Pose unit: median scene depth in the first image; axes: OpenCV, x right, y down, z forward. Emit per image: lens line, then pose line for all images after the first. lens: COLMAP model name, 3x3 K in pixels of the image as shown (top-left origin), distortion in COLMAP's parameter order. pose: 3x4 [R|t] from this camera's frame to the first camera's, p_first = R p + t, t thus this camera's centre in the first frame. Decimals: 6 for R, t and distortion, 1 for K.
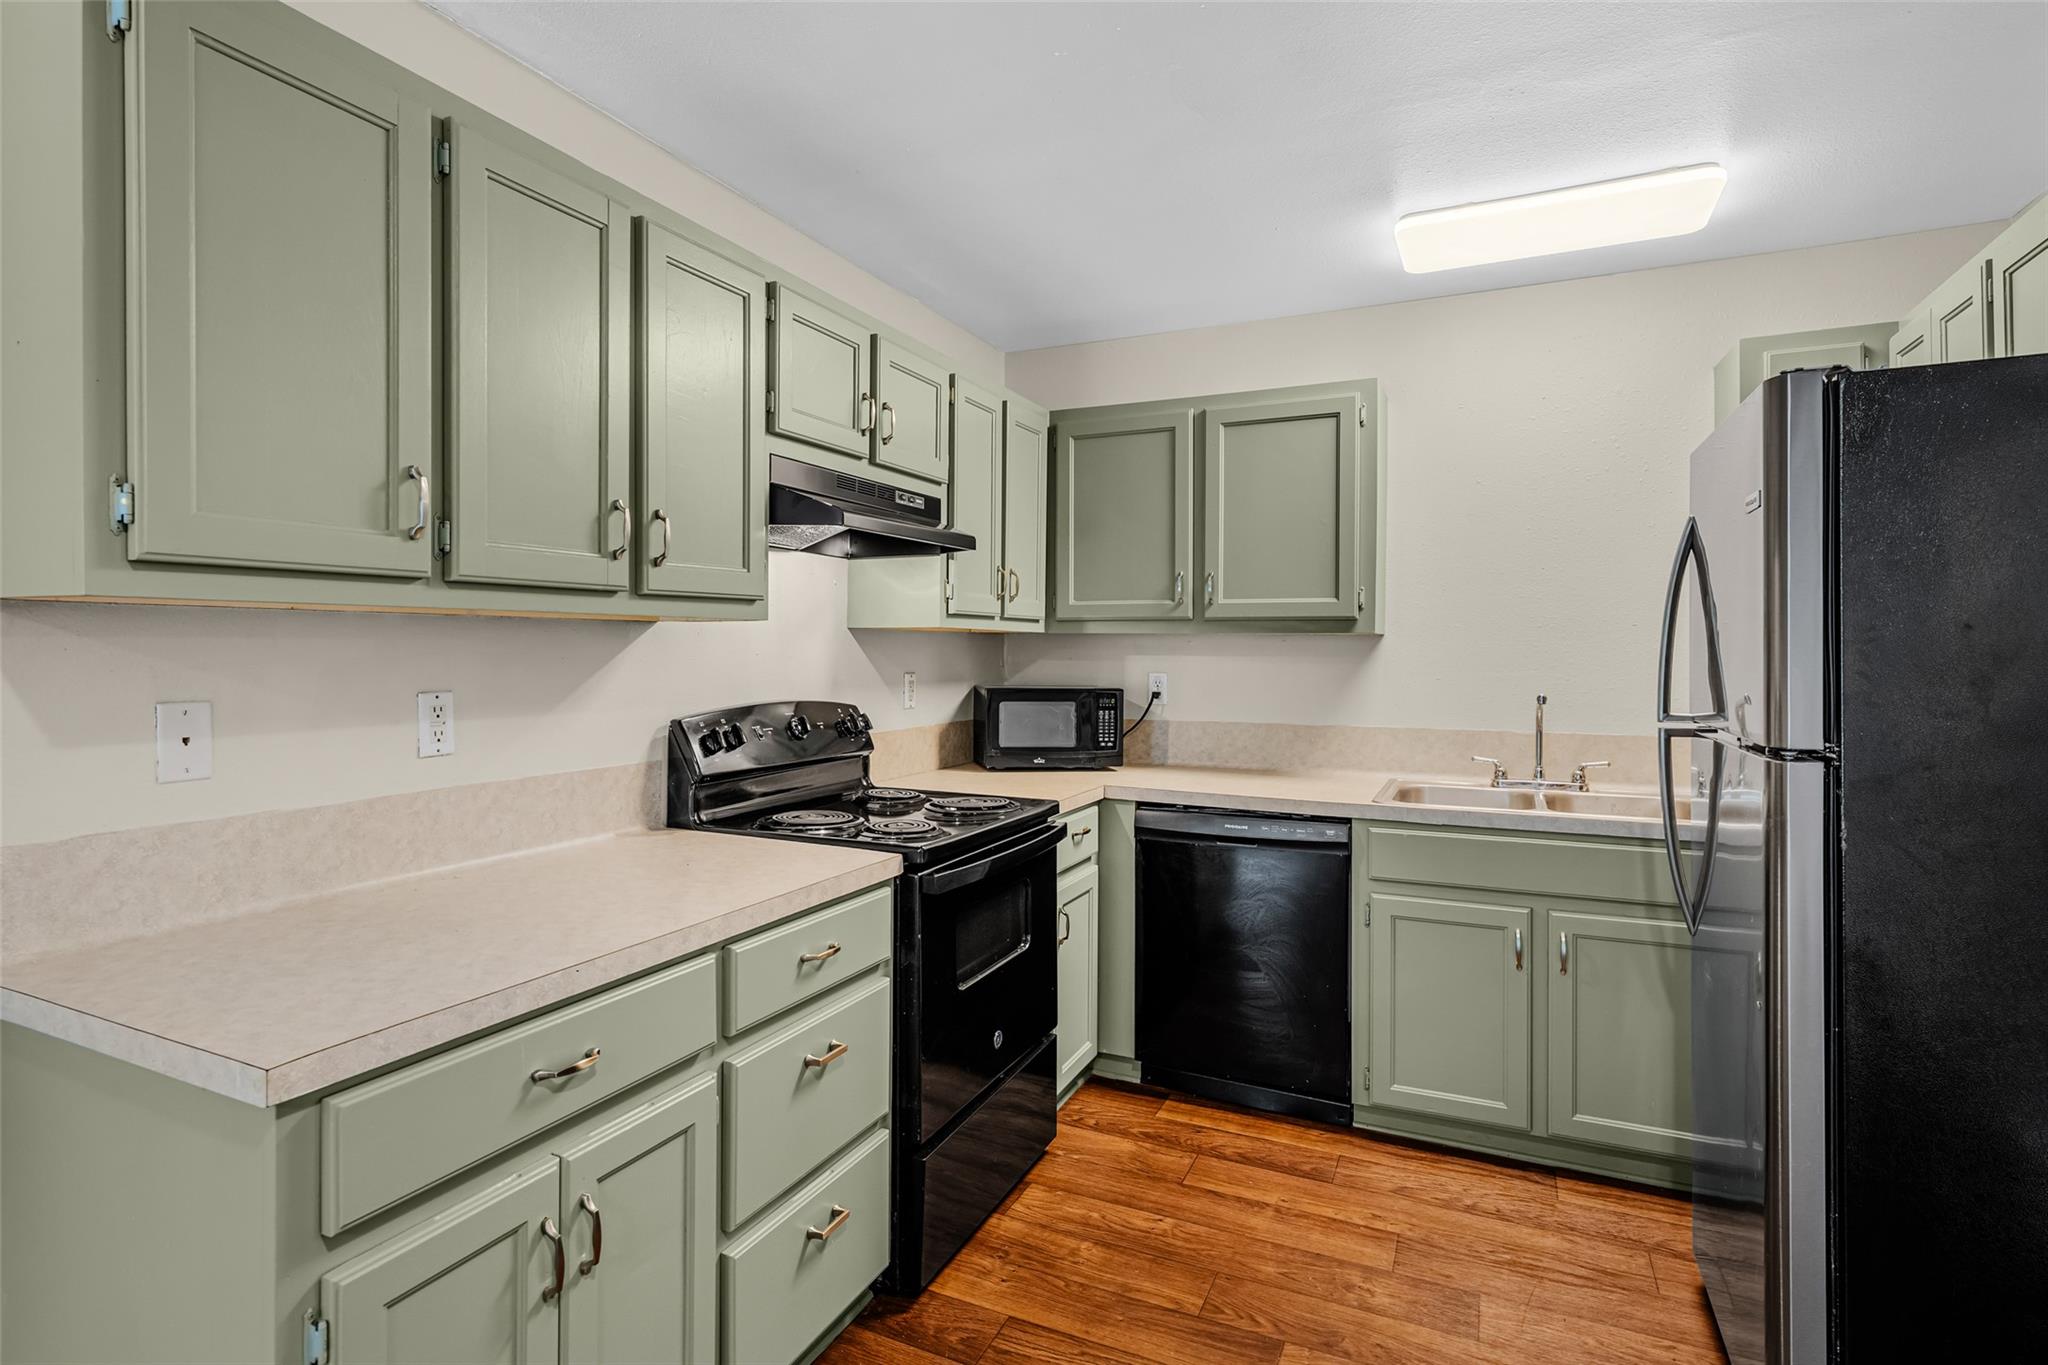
lens RADIAL K [[1011.5, 0, 1005.3], [0, 1011.5, 660.8], [0, 0, 1]] dist [0.000290, -0.001470]
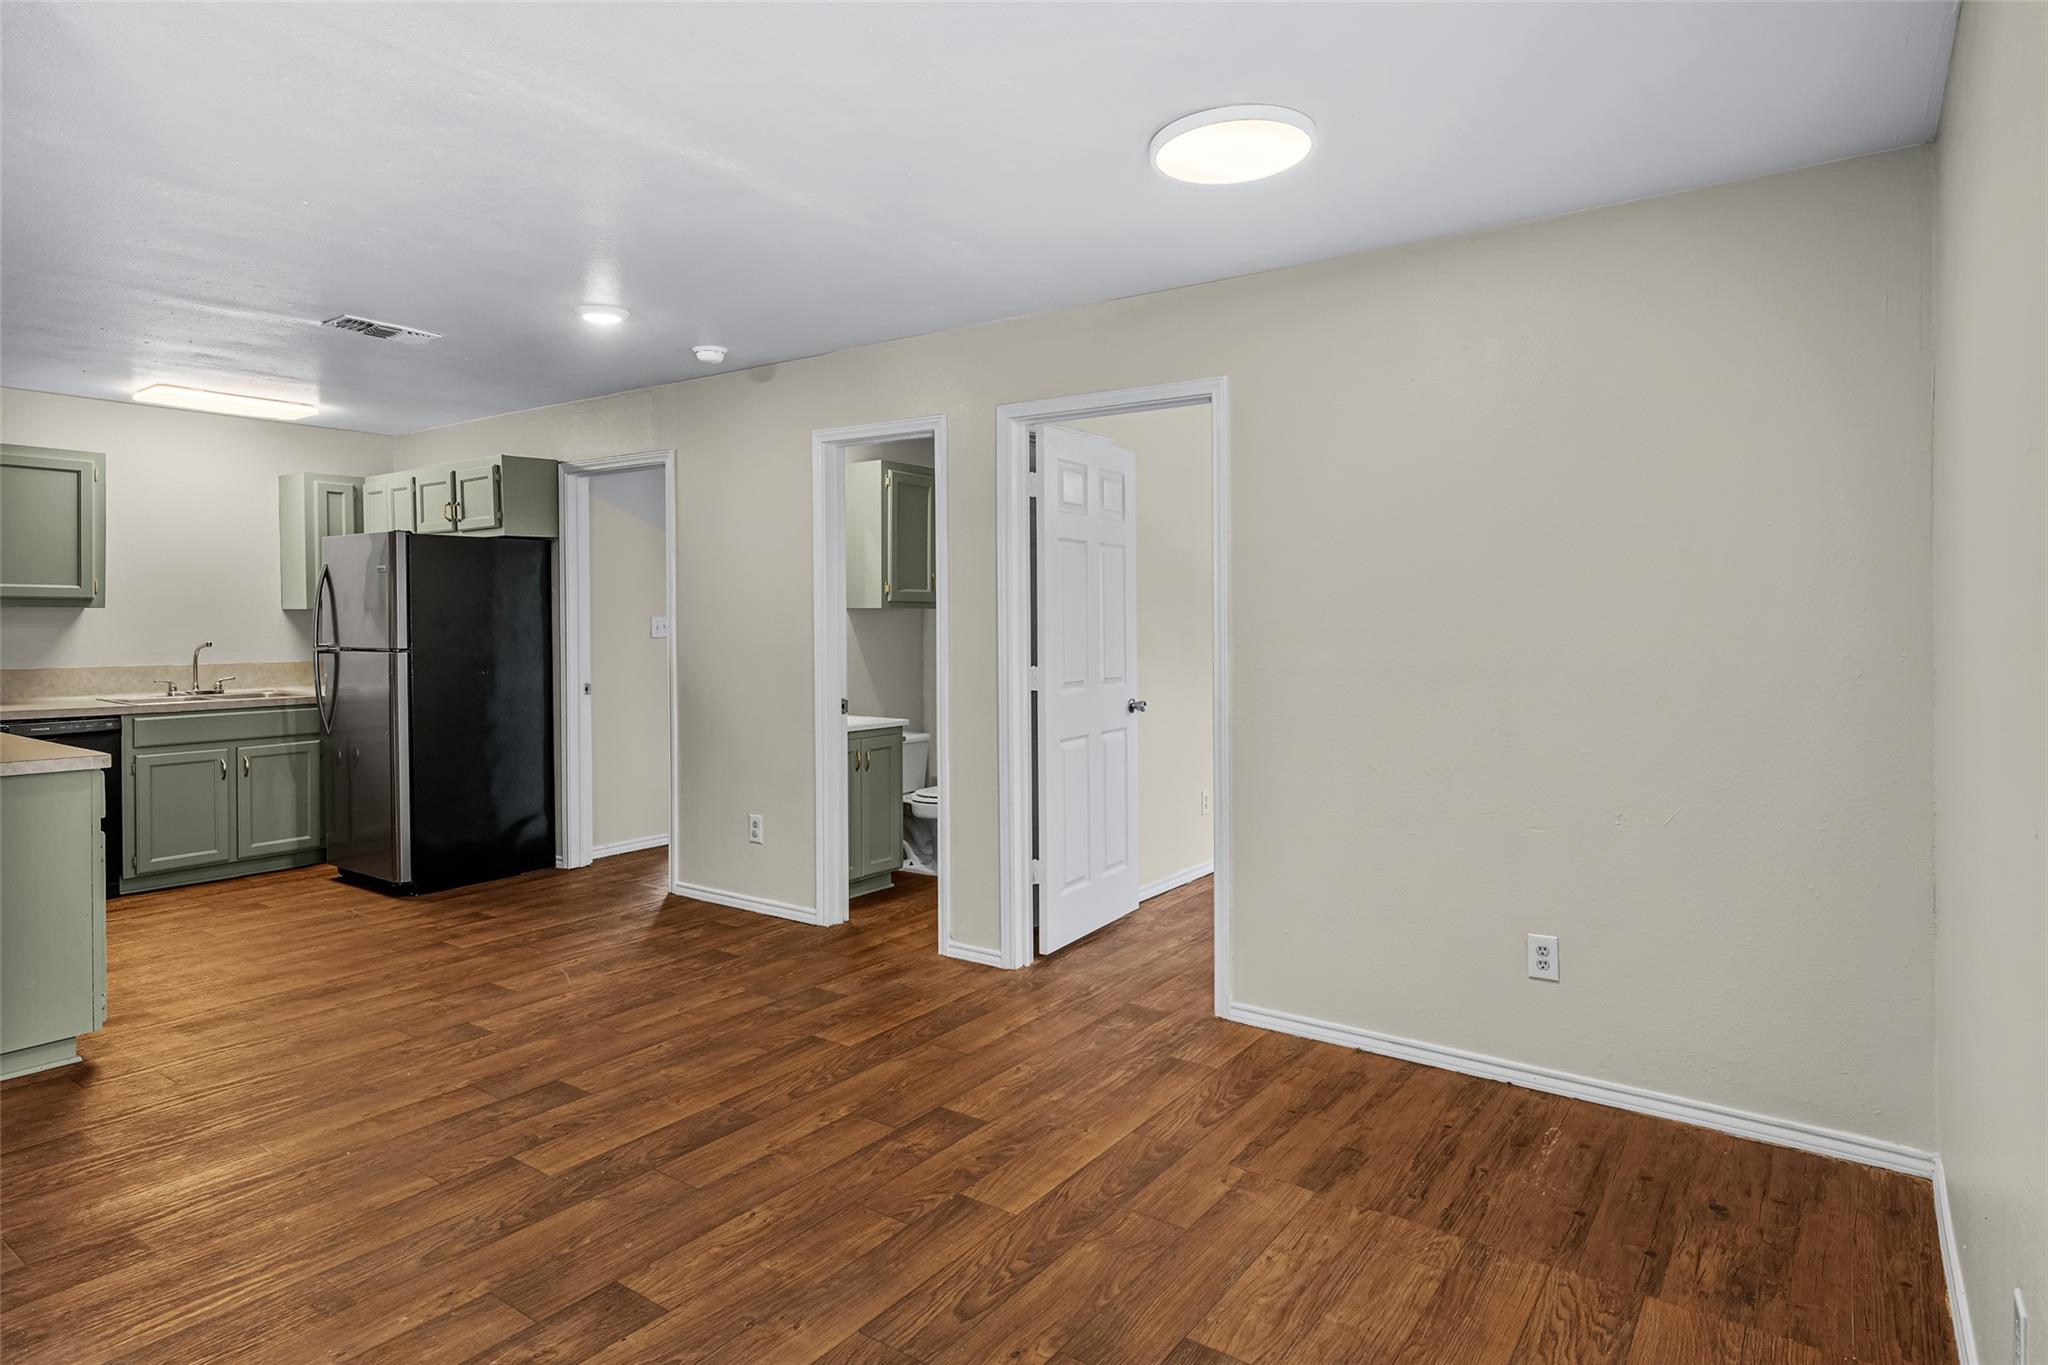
lens RADIAL K [[1145.0, 0, 1010.5], [0, 1145.0, 634.4], [0, 0, 1]] dist [0.014829, -0.002353]
pose [[0.183319, -0.014959, 0.982940, -1.361628], [0.009557, 0.999864, 0.013434, 0.005556], [-0.983007, 0.006931, 0.183437, -0.890122]]
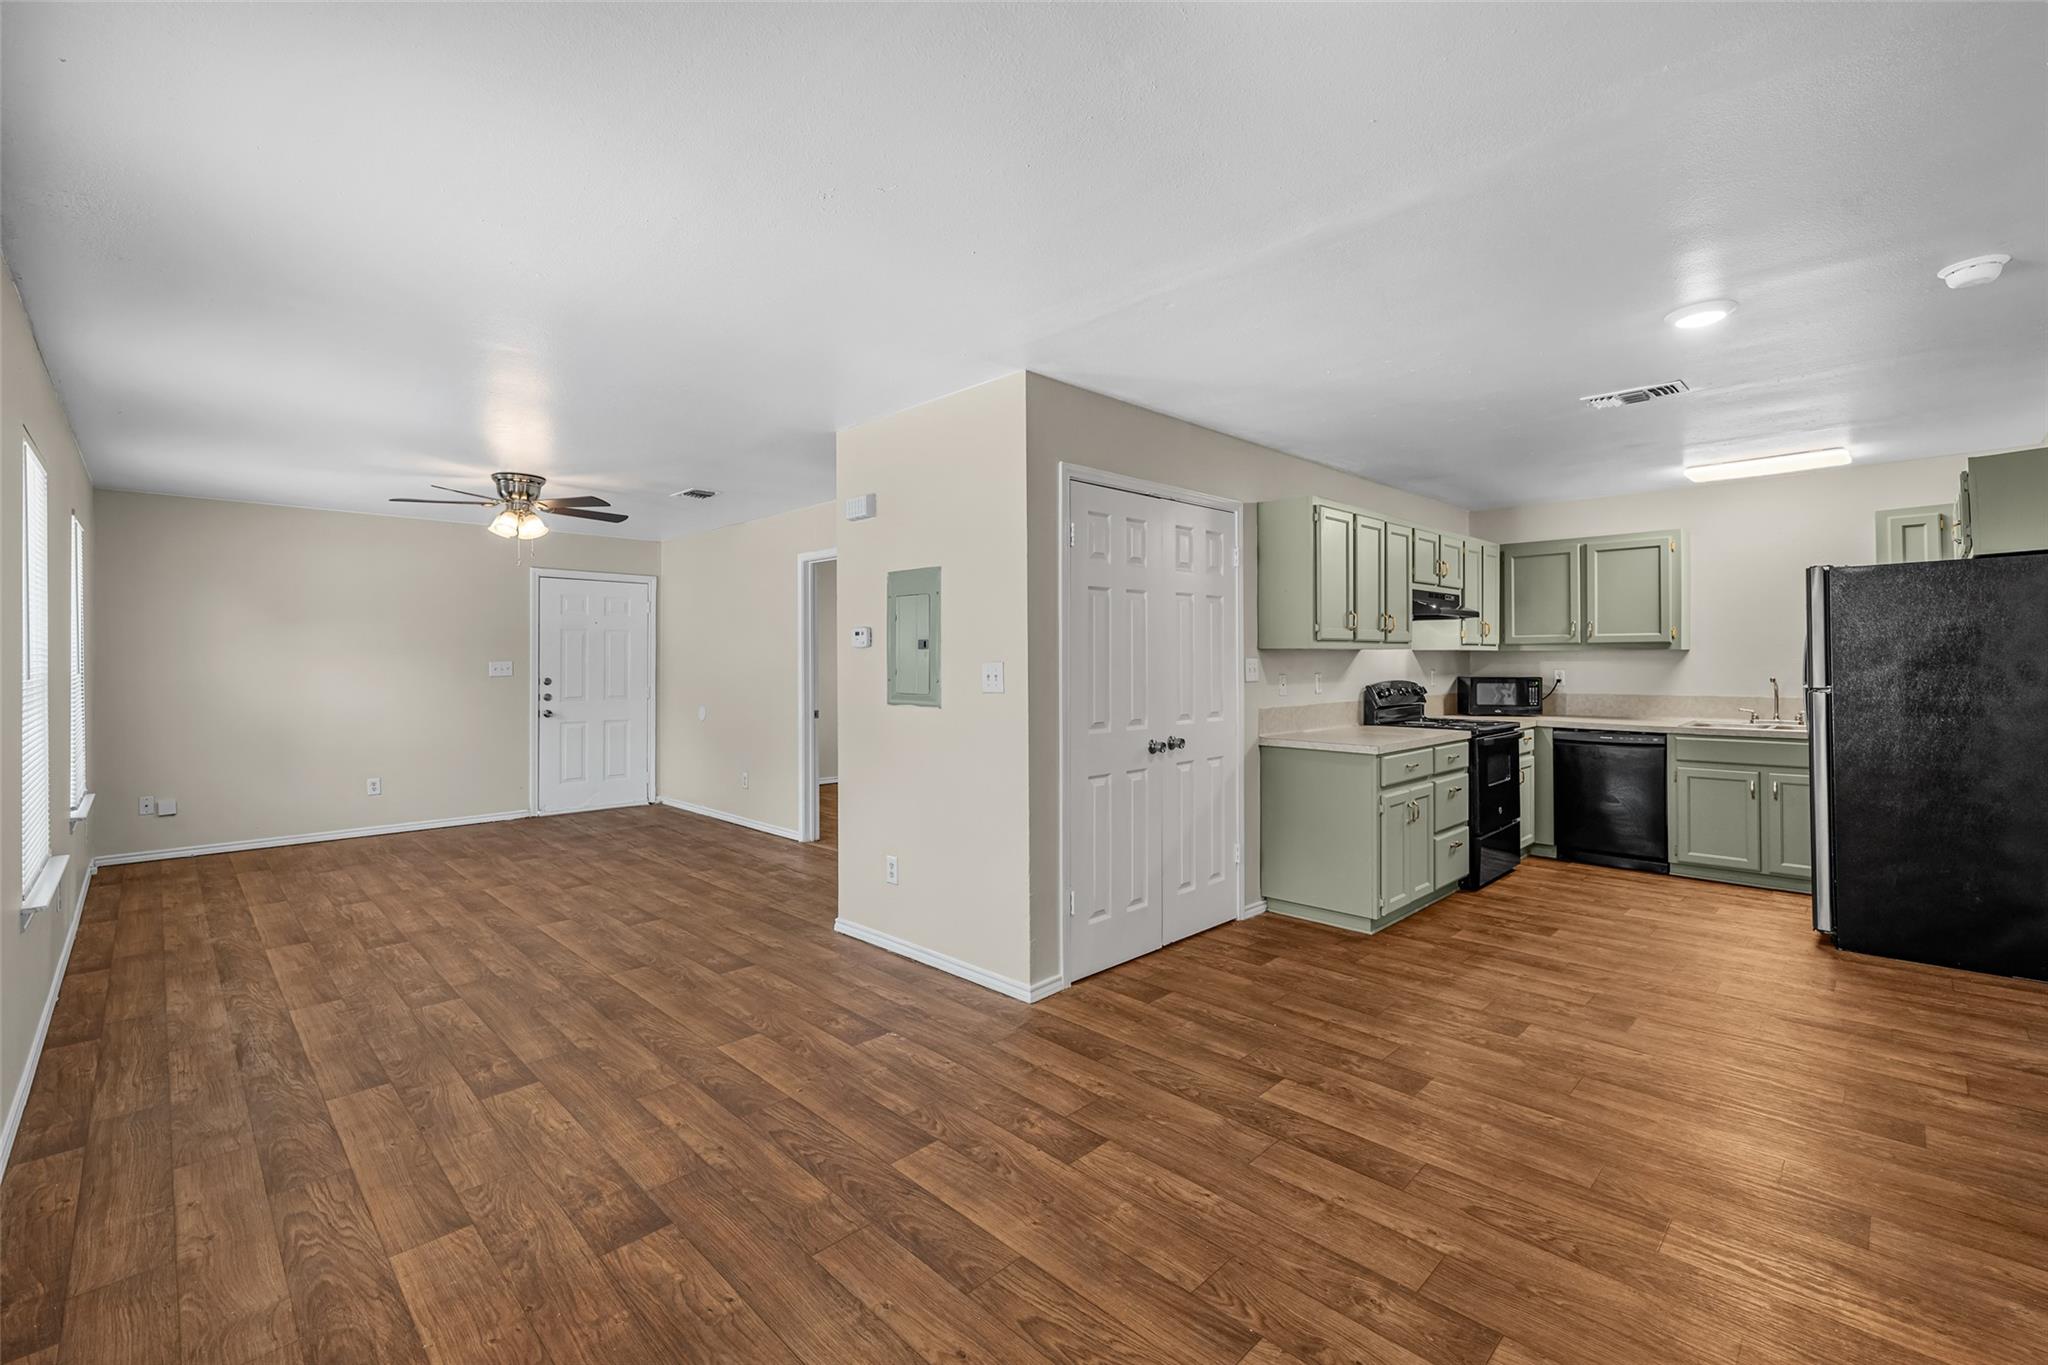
lens RADIAL K [[888.3, 0, 1037.5], [0, 888.3, 659.4], [0, 0, 1]] dist [0.005597, -0.002915]
pose [[0.942345, -0.009189, -0.334516, -0.312887], [0.005002, 0.999898, -0.013376, 0.012905], [0.334605, 0.010932, 0.942295, -1.345203]]
